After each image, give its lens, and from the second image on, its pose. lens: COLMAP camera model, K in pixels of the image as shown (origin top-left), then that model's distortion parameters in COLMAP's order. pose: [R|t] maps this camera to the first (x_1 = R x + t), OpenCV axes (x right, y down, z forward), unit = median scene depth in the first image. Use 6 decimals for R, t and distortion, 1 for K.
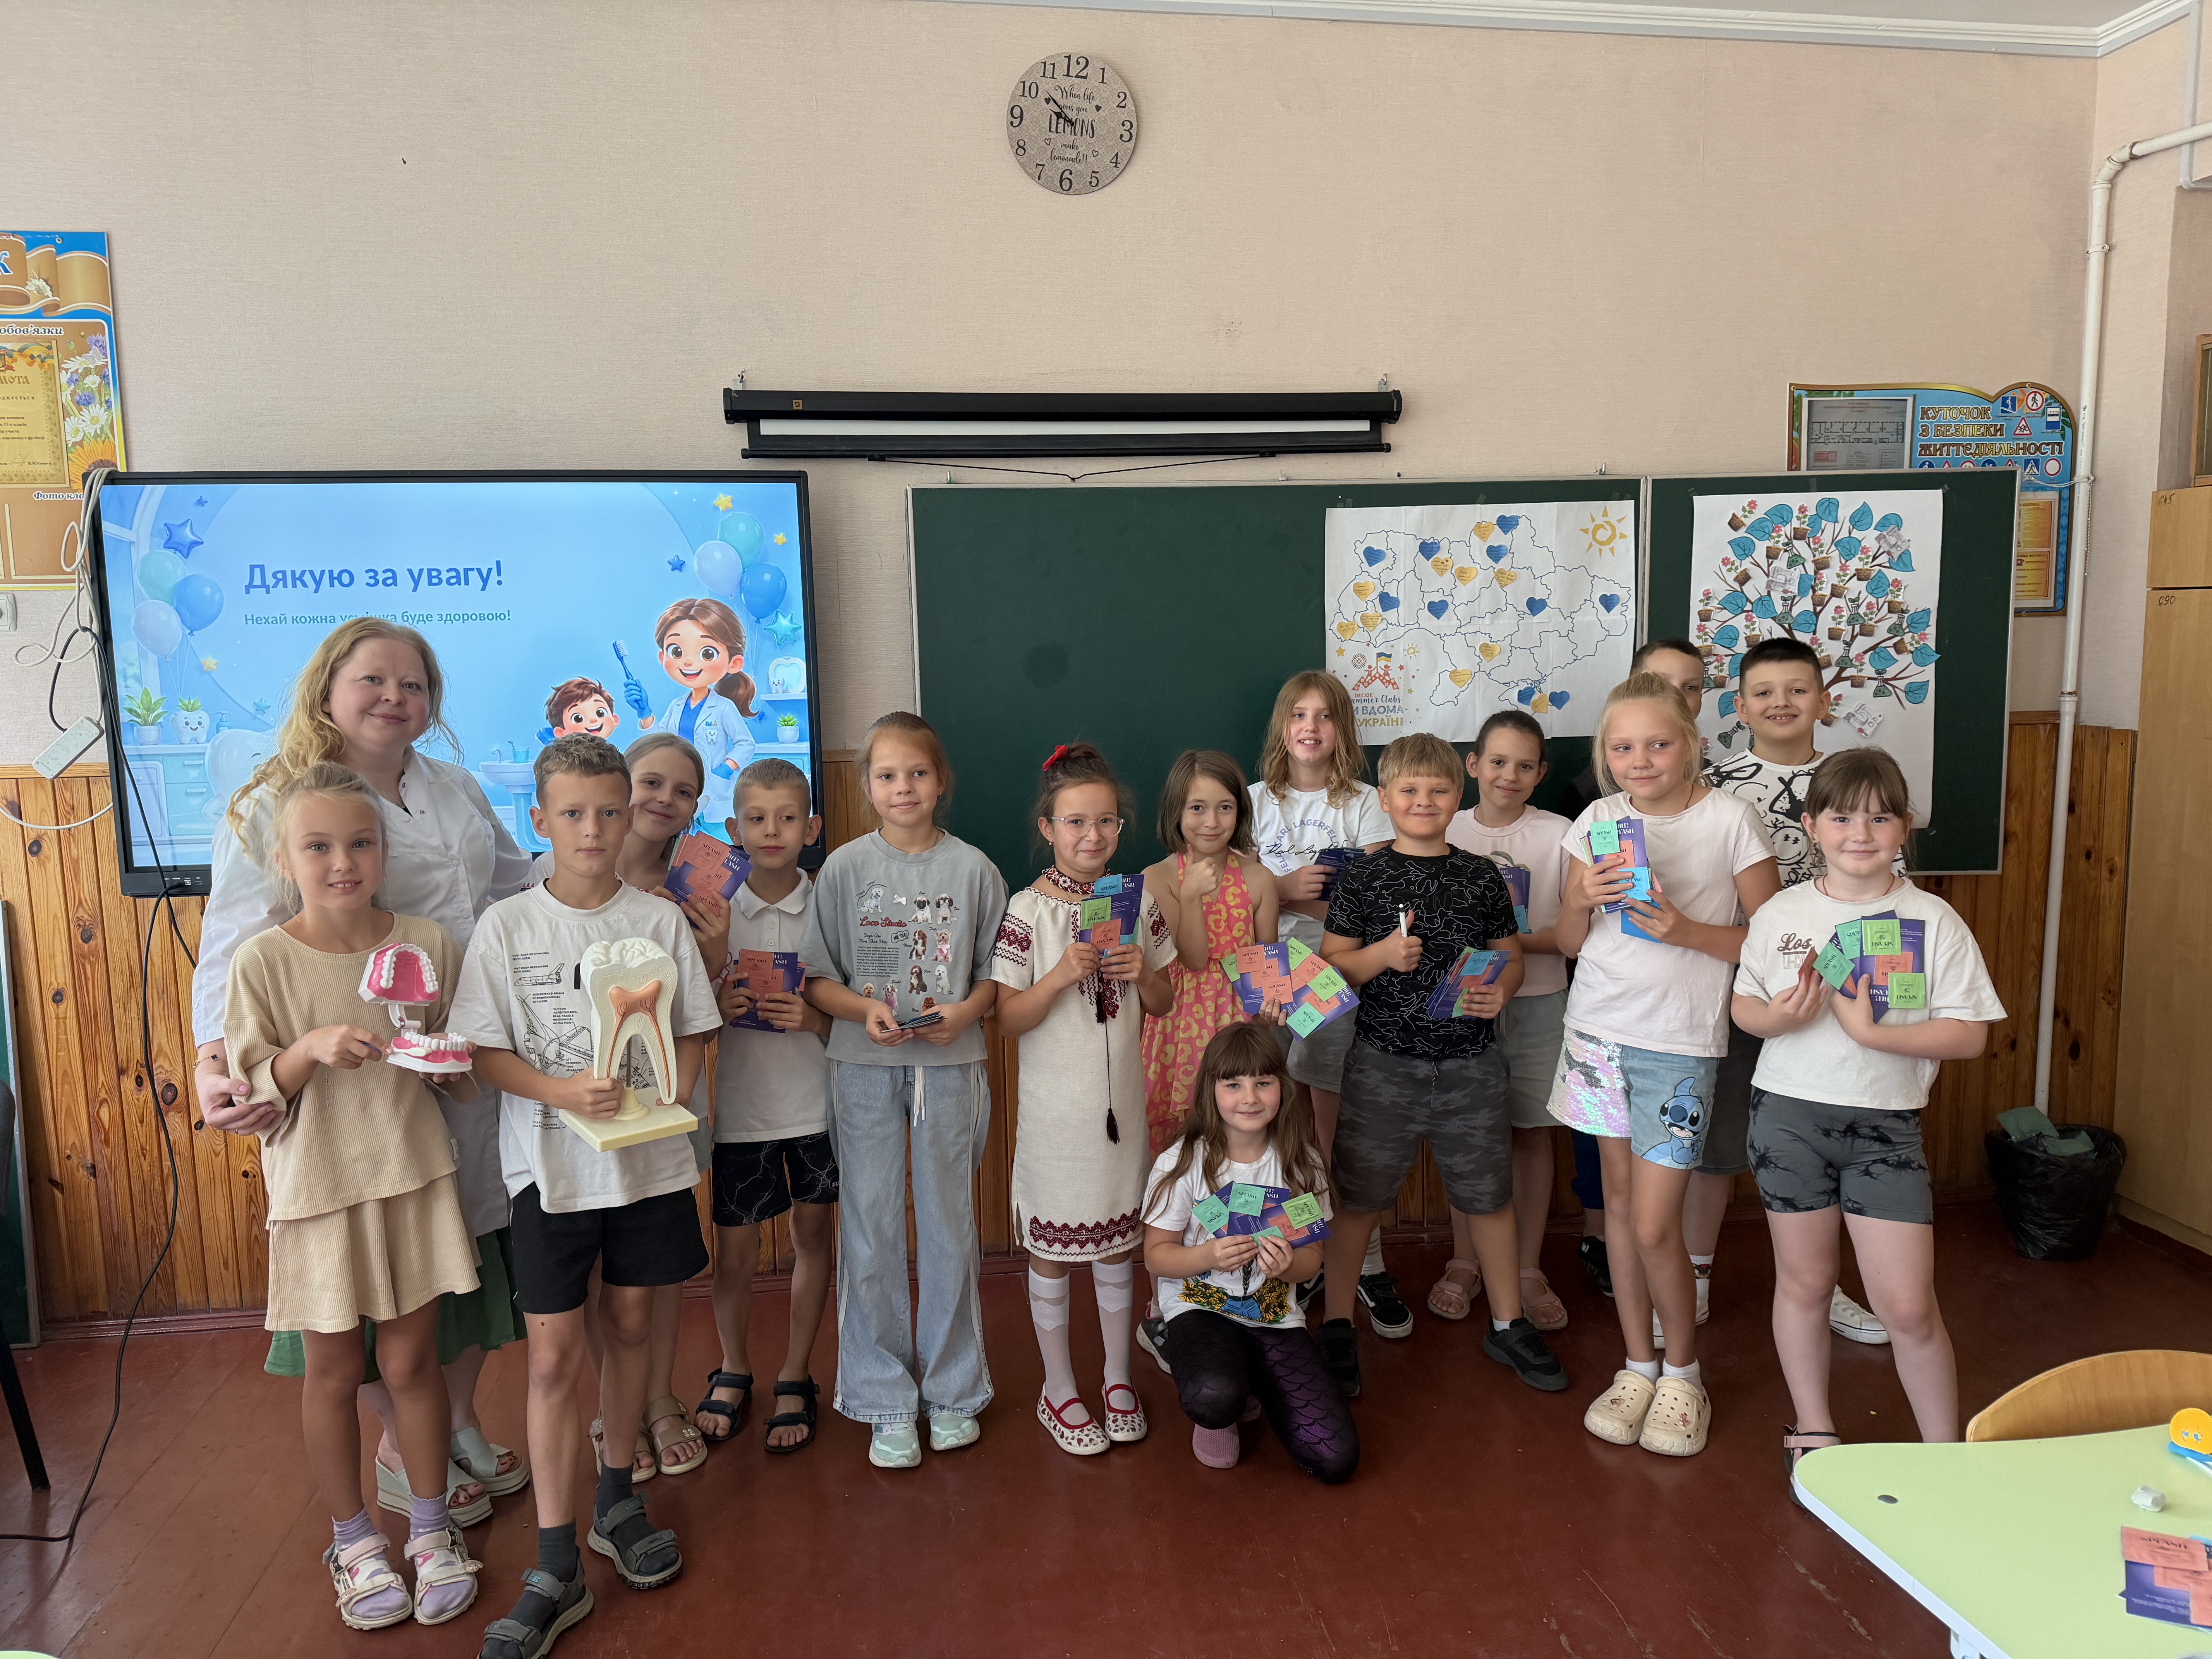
lens RADIAL K [[1538.5, 0, 1106.9], [0, 1538.5, 830.8], [0, 0, 1]] dist [0.027132, -0.013202]
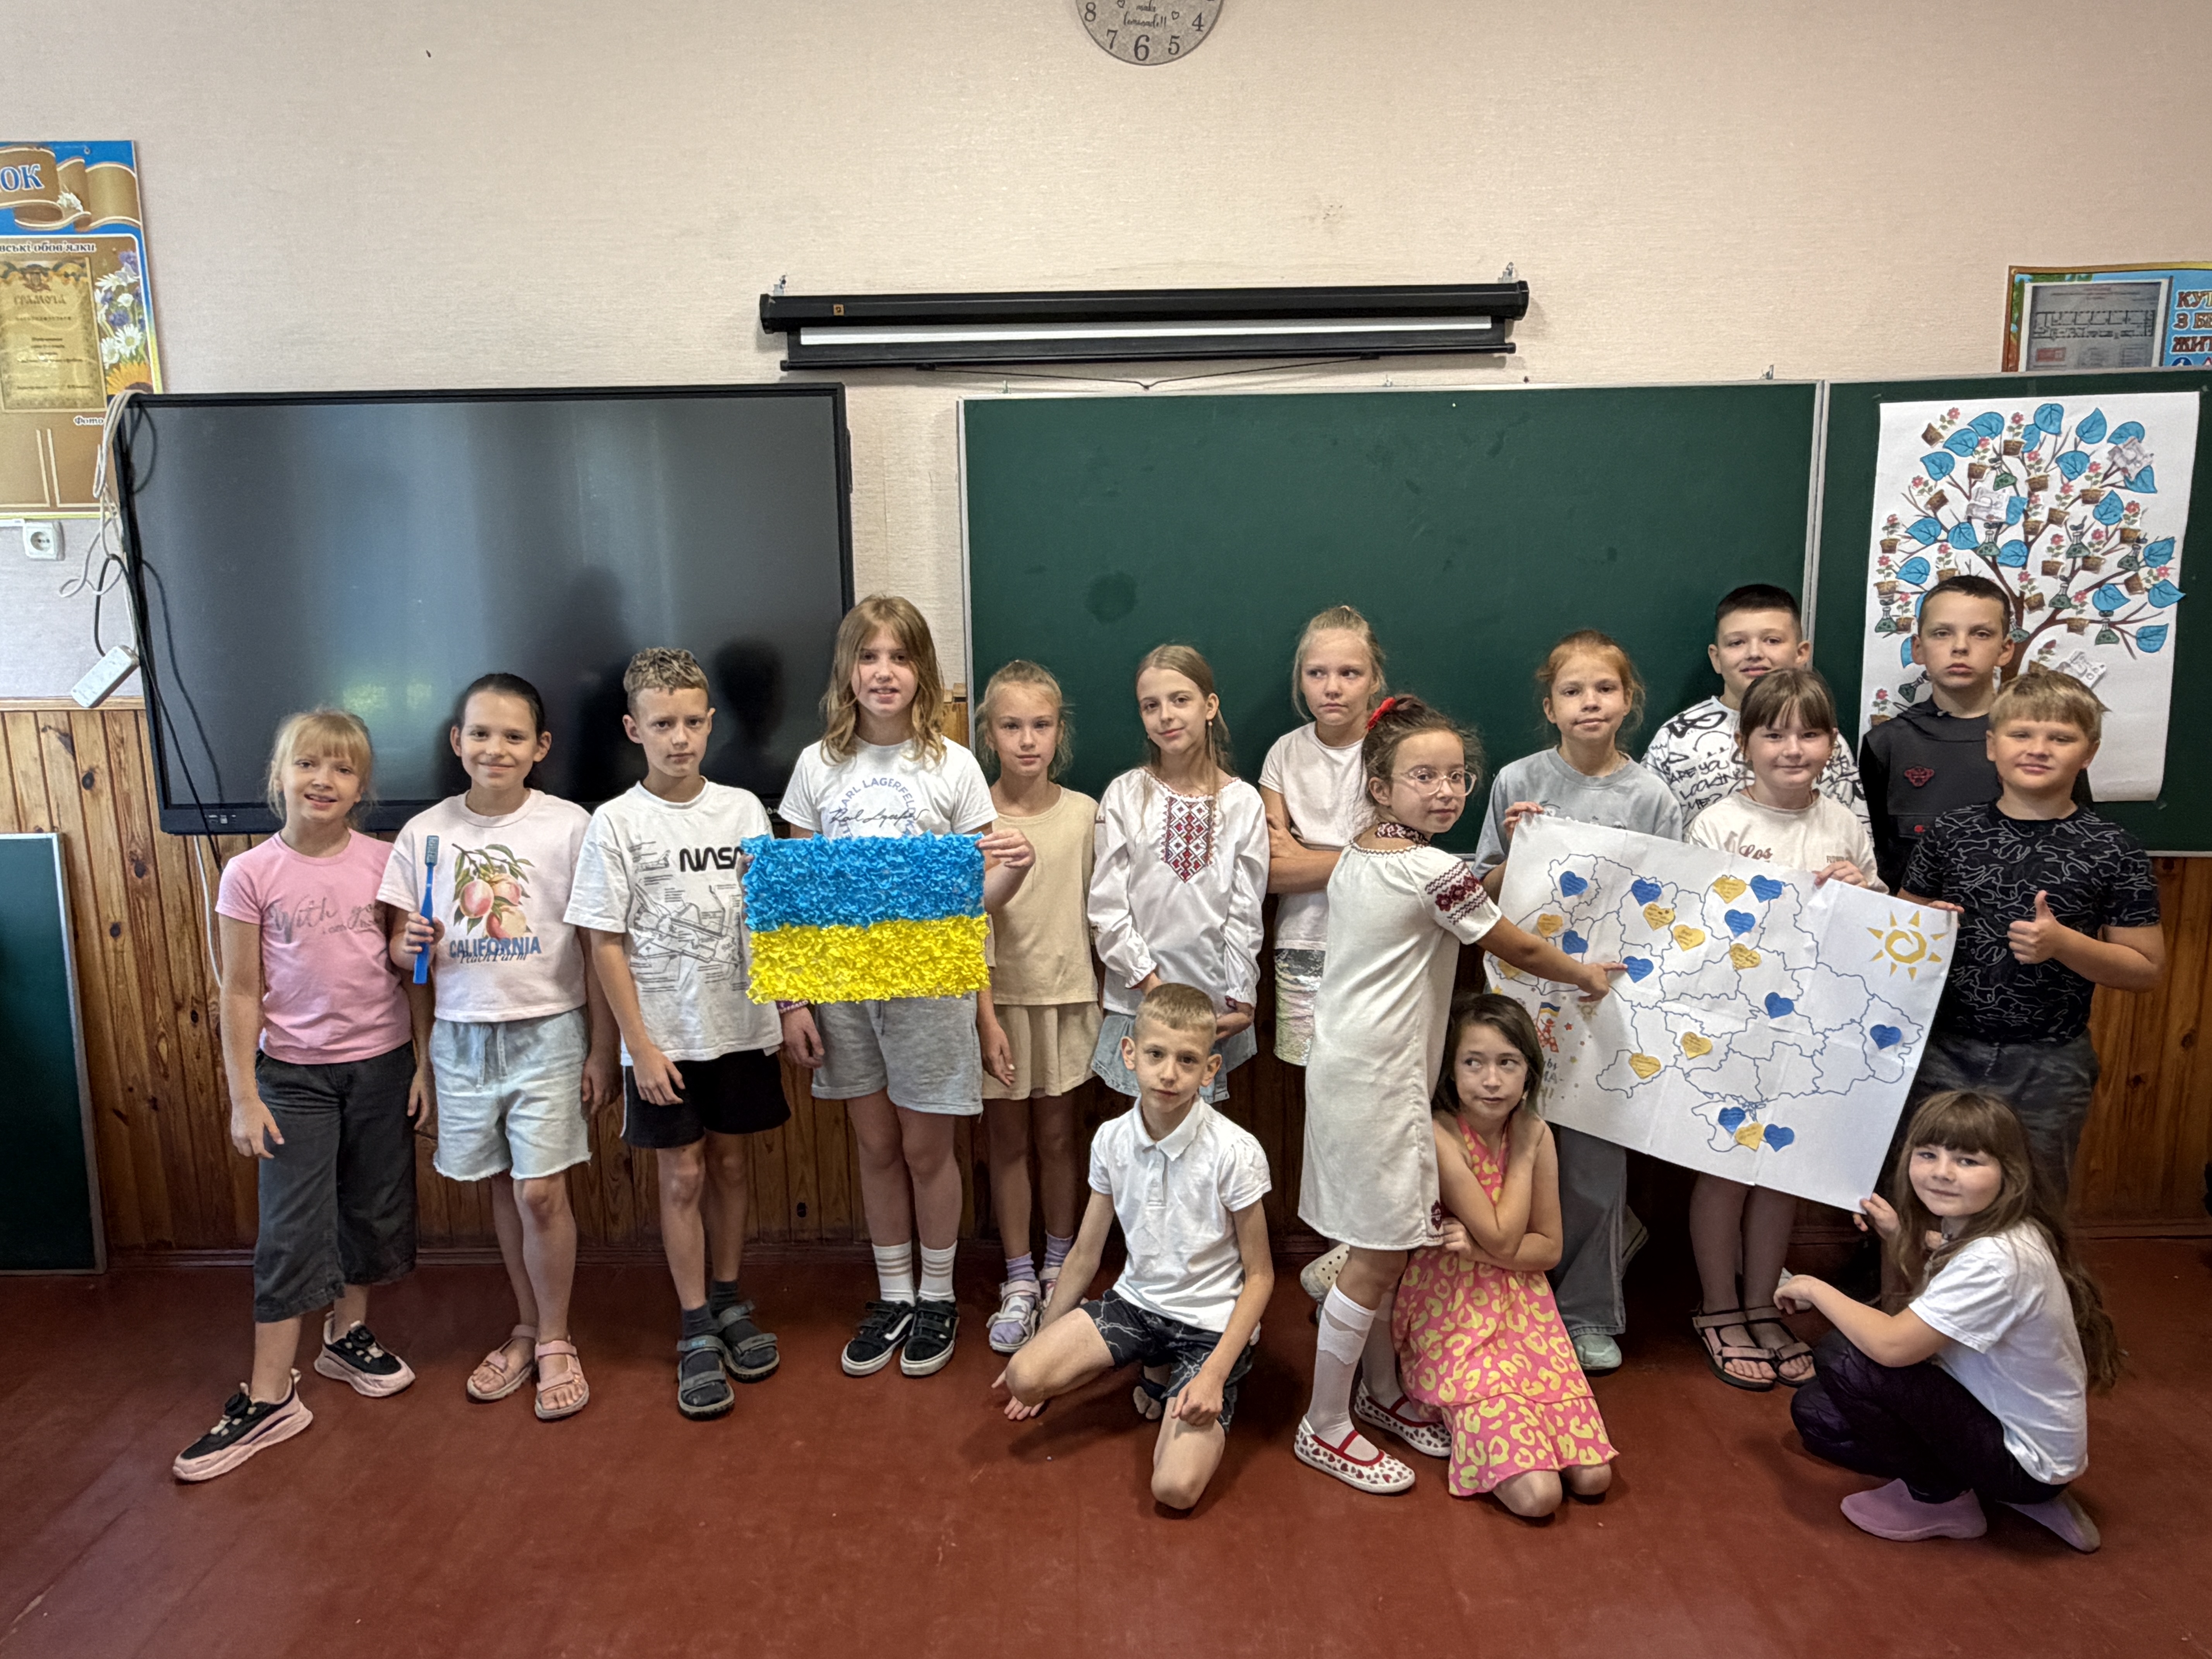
lens RADIAL K [[1496.4, 0, 1111.5], [0, 1496.4, 826.3], [0, 0, 1]] dist [-0.001248, 0.016515]
pose [[0.991619, 0.025471, -0.126661, 0.073019], [-0.018653, 0.998327, 0.054724, -0.022689], [0.127843, -0.051902, 0.990435, 0.123029]]
